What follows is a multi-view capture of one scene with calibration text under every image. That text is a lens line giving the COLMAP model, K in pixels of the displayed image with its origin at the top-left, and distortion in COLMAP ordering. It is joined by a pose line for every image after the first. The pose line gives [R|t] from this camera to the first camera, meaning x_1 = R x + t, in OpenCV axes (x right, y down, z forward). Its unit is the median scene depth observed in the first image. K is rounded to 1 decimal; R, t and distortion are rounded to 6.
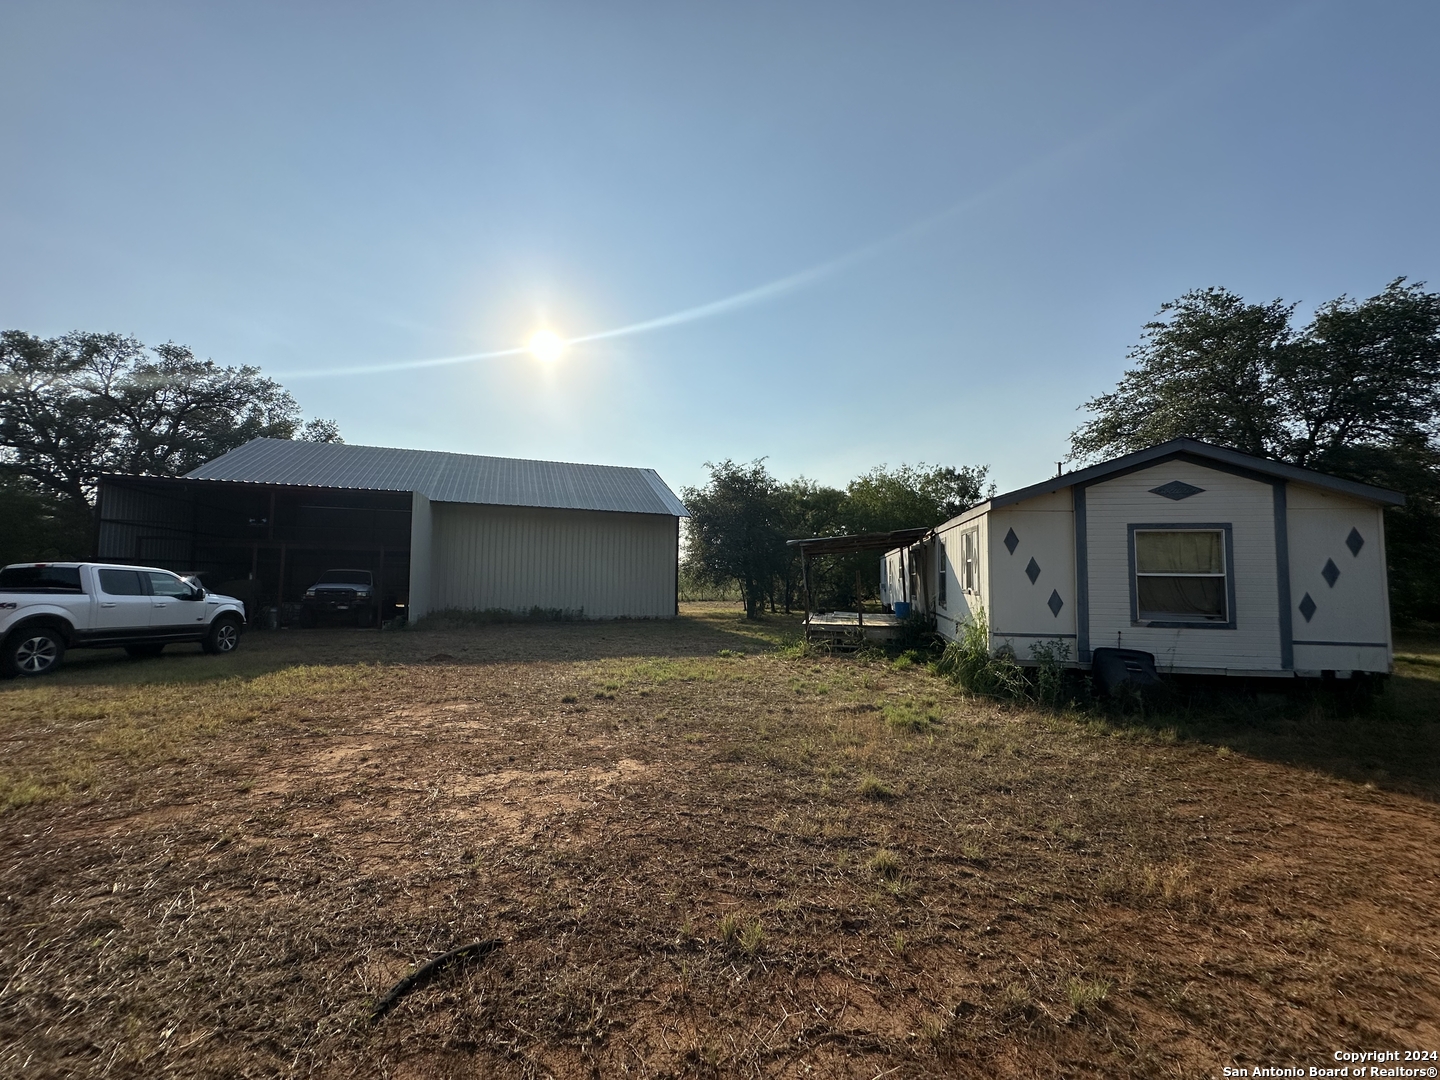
lens RADIAL K [[574.0, 0, 719.4], [0, 574.0, 538.5], [0, 0, 1]] dist [0.000715, 0.000145]
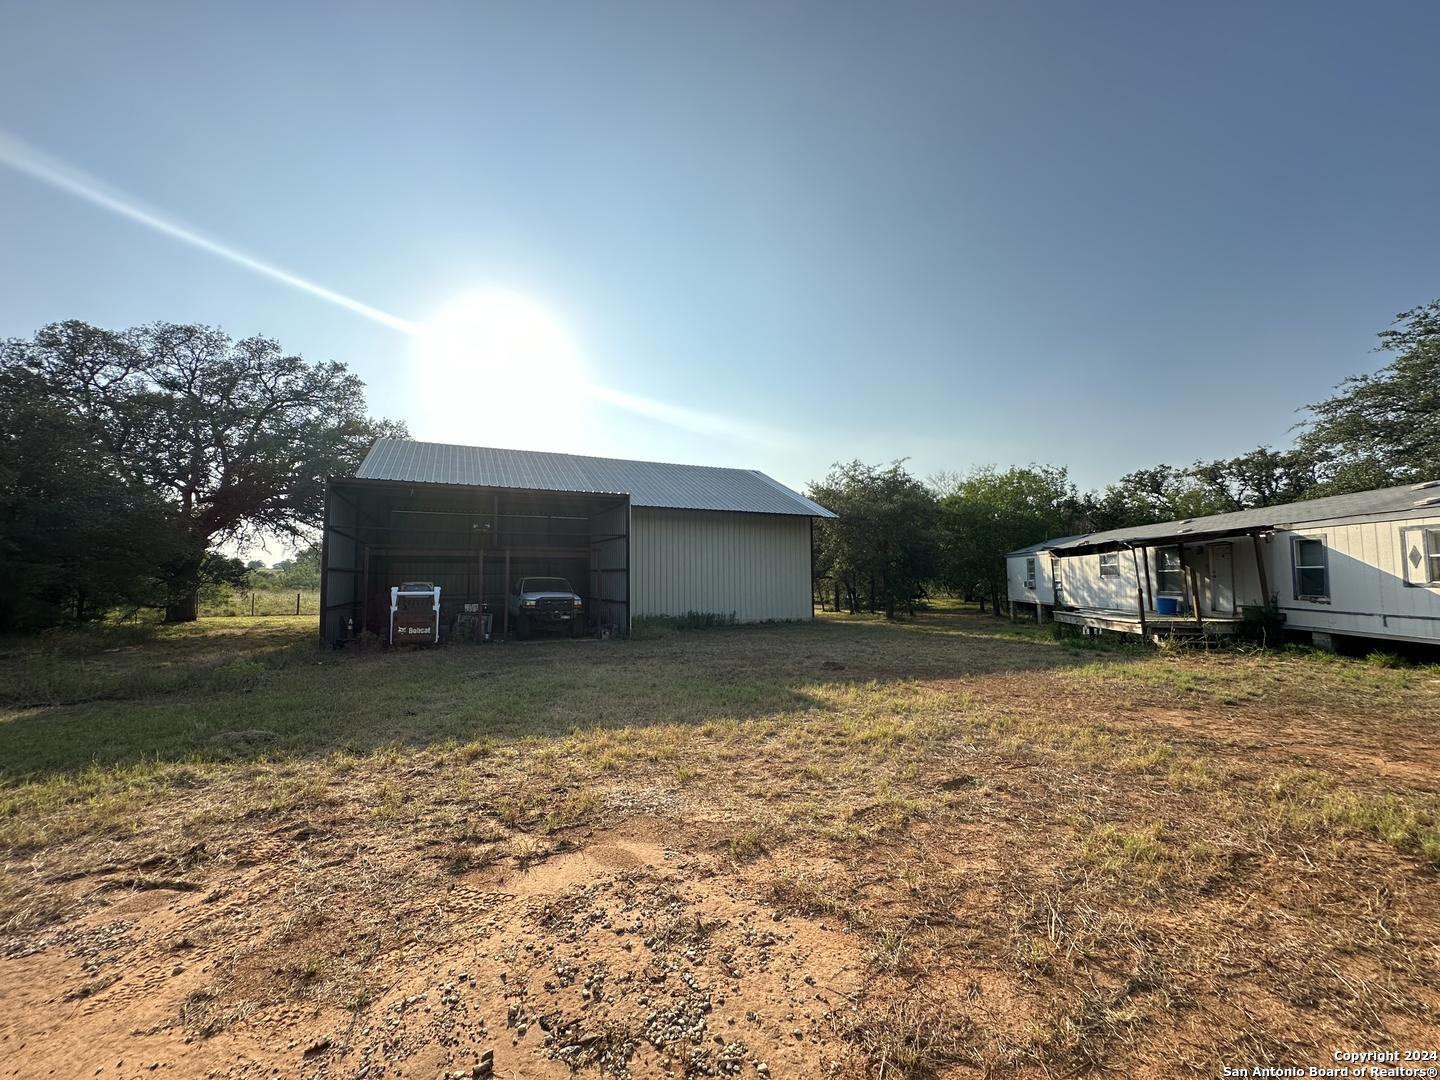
lens RADIAL K [[574.0, 0, 720.0], [0, 574.0, 538.6], [0, 0, 1]] dist [0.000715, 0.000145]
pose [[0.996506, -0.013484, 0.082425, -0.300281], [0.013789, 0.999900, -0.003140, -0.002045], [-0.082375, 0.004265, 0.996592, 0.020859]]
